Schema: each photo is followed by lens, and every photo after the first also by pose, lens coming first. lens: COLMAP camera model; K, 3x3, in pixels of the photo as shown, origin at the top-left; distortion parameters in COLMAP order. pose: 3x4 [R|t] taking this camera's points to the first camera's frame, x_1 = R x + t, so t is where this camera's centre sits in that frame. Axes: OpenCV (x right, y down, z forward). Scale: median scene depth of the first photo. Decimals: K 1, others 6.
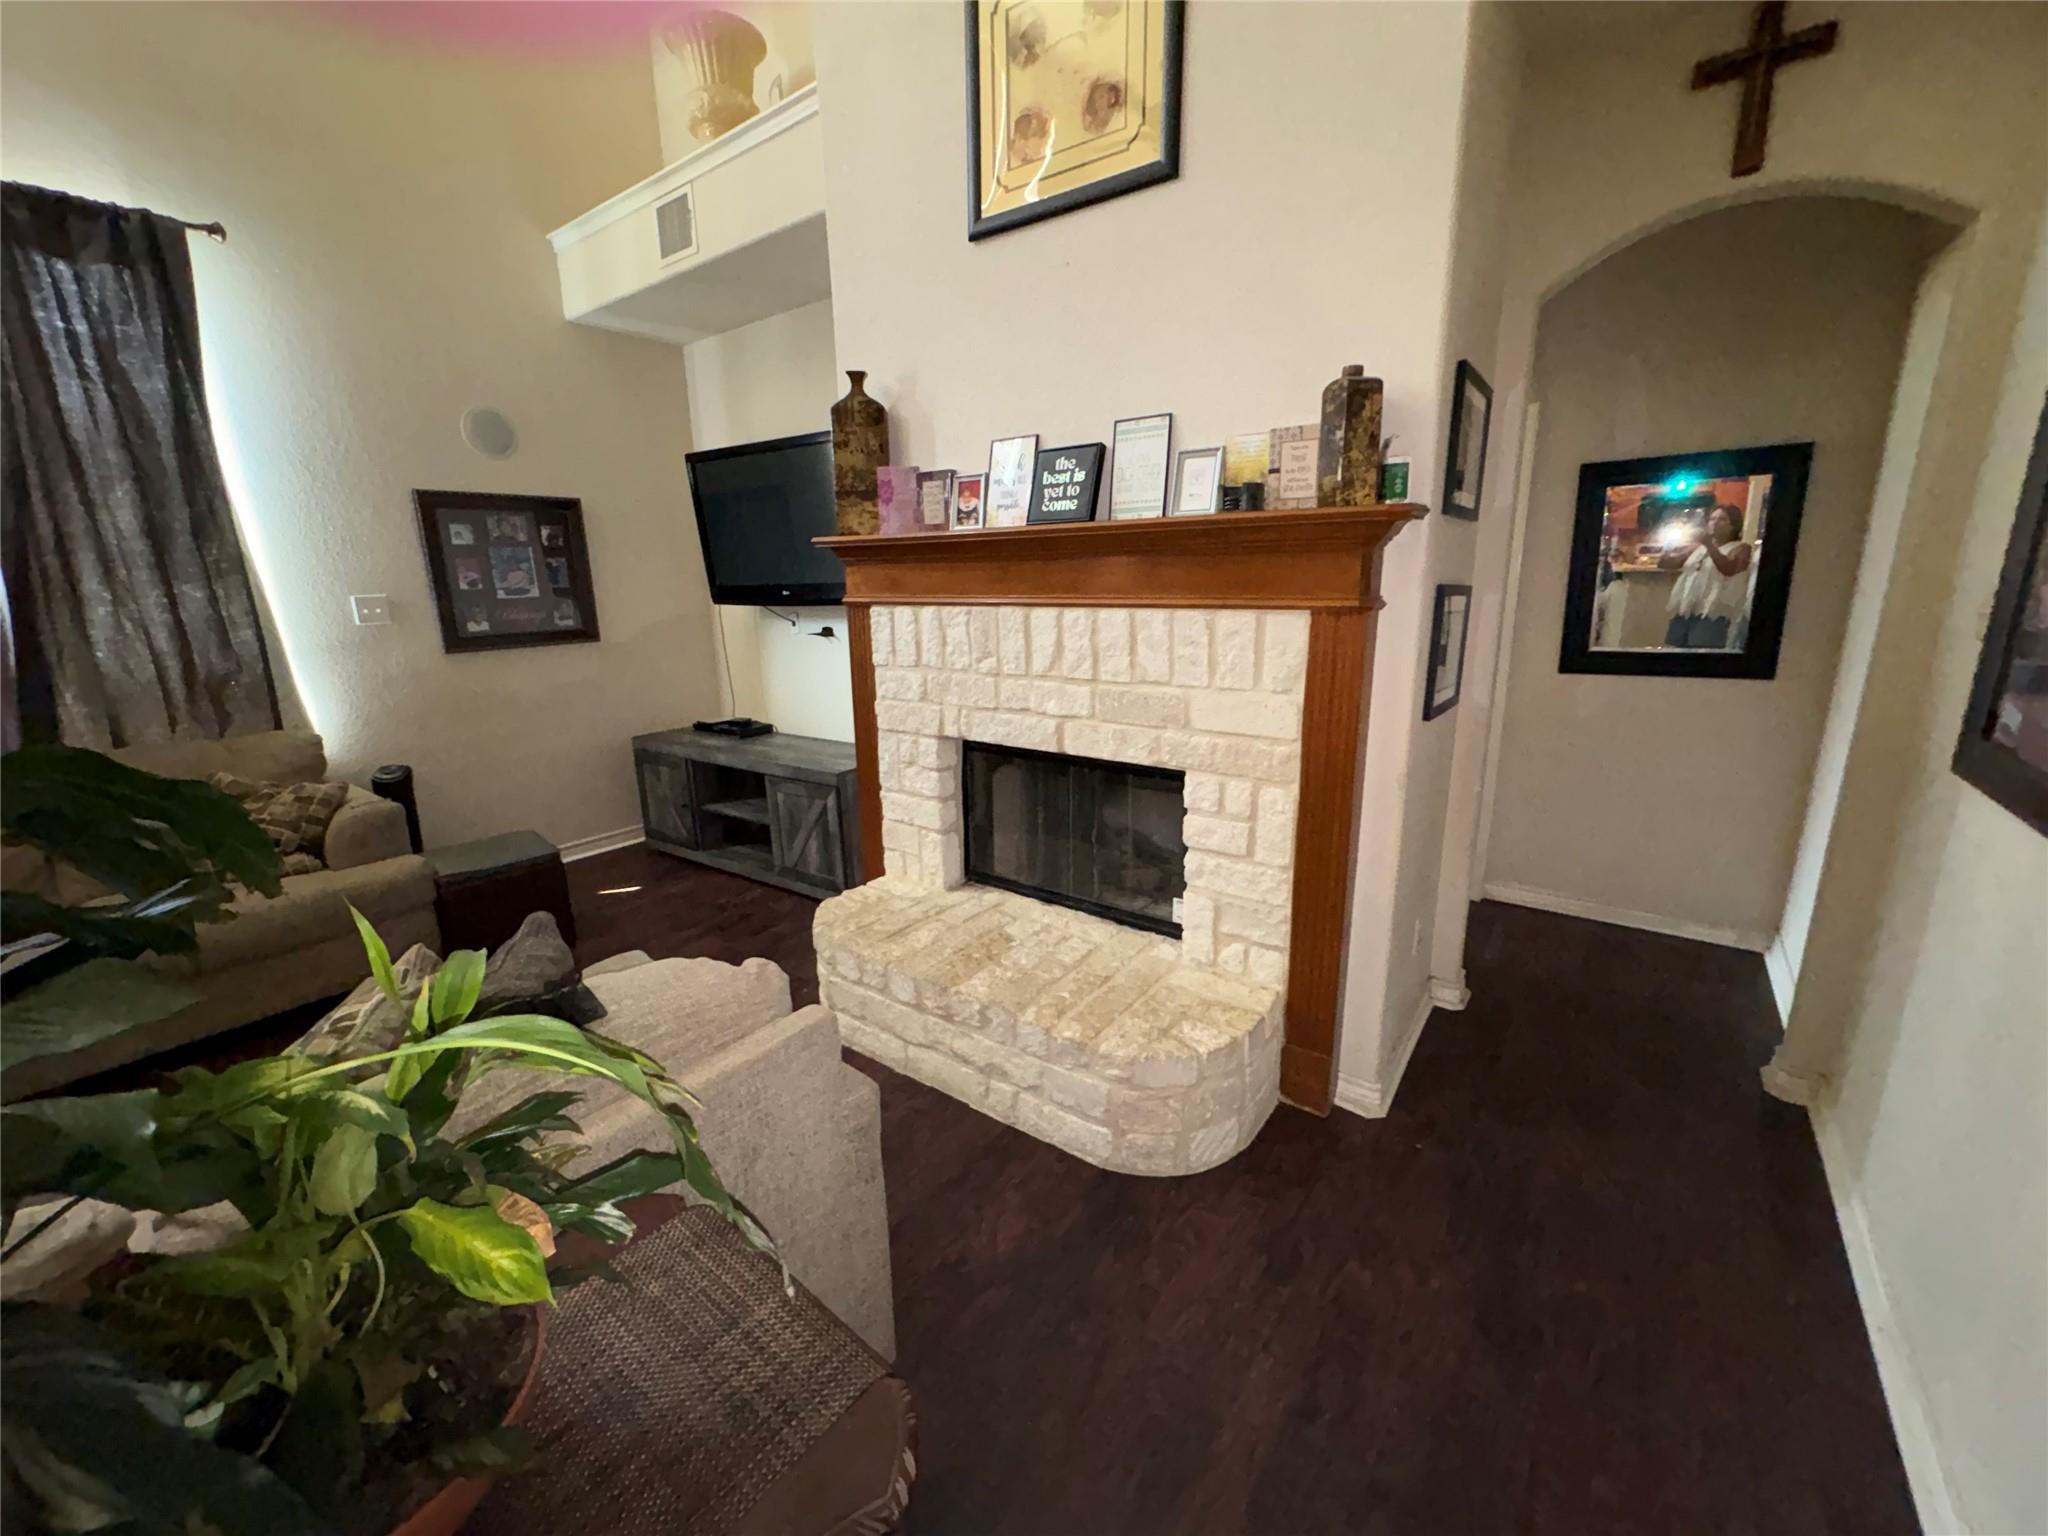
lens RADIAL K [[814.5, 0, 1022.5], [0, 814.5, 767.5], [0, 0, 1]] dist [-0.000208, 0.000446]
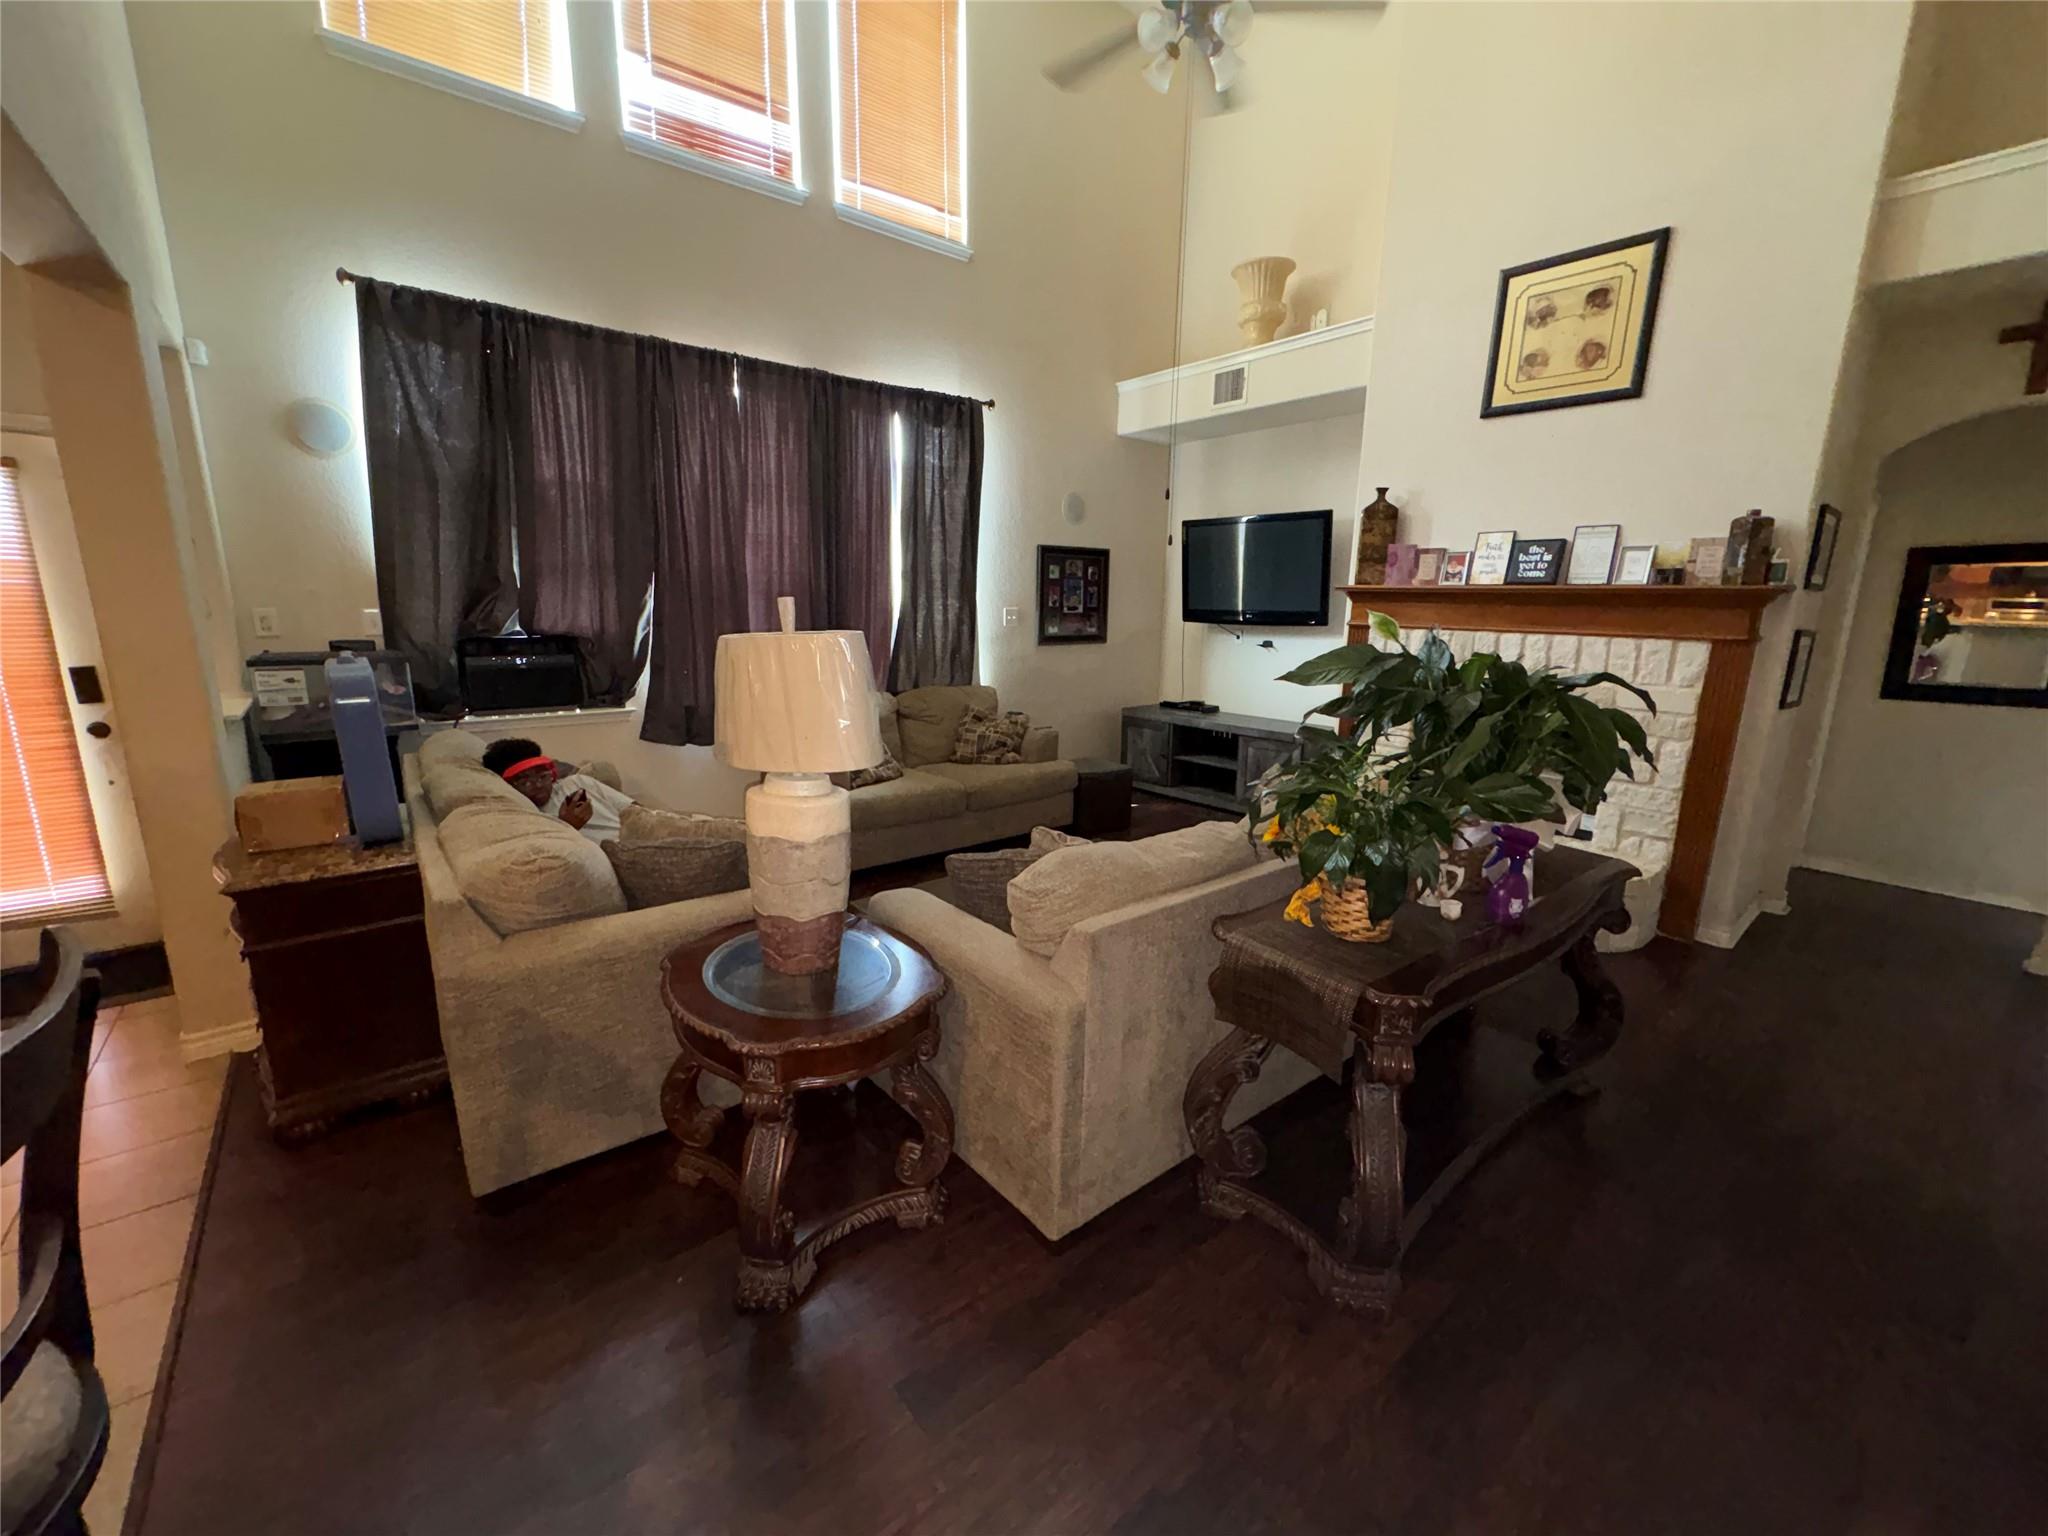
lens RADIAL K [[814.5, 0, 1021.9], [0, 814.5, 767.5], [0, 0, 1]] dist [-0.000208, 0.000446]
pose [[0.970199, 0.082628, -0.227788, -0.493005], [-0.088919, 0.995885, -0.017479, 0.179524], [0.225406, 0.037213, 0.973554, -0.769438]]
